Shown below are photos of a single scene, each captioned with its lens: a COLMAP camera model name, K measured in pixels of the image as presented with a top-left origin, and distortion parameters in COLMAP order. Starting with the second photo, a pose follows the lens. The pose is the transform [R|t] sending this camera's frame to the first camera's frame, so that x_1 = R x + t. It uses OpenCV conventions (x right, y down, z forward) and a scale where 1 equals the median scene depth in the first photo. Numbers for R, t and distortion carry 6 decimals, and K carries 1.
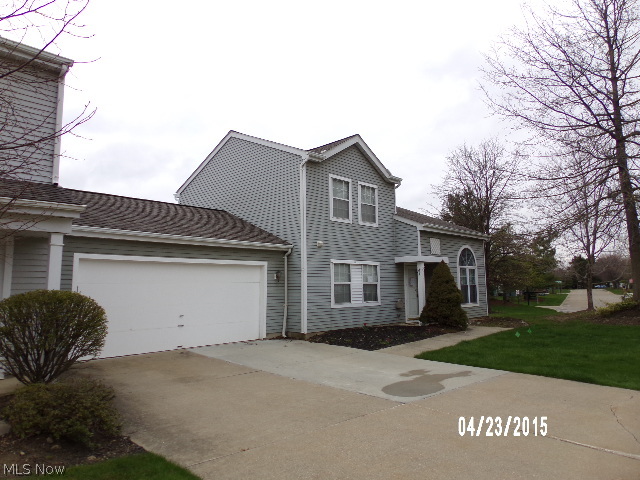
lens RADIAL K [[432.7, 0, 320.0], [0, 432.7, 240.0], [0, 0, 1]] dist [-0.002298, 0.000066]
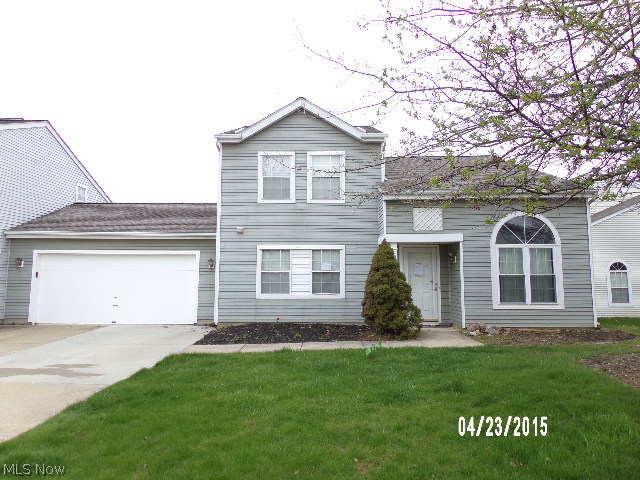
lens RADIAL K [[432.7, 0, 320.0], [0, 432.7, 240.0], [0, 0, 1]] dist [-0.002298, 0.000066]
pose [[0.698326, -0.060435, -0.713224, 0.732028], [0.065837, 0.997629, -0.020072, 0.057718], [0.712746, -0.032939, 0.700648, 0.428636]]
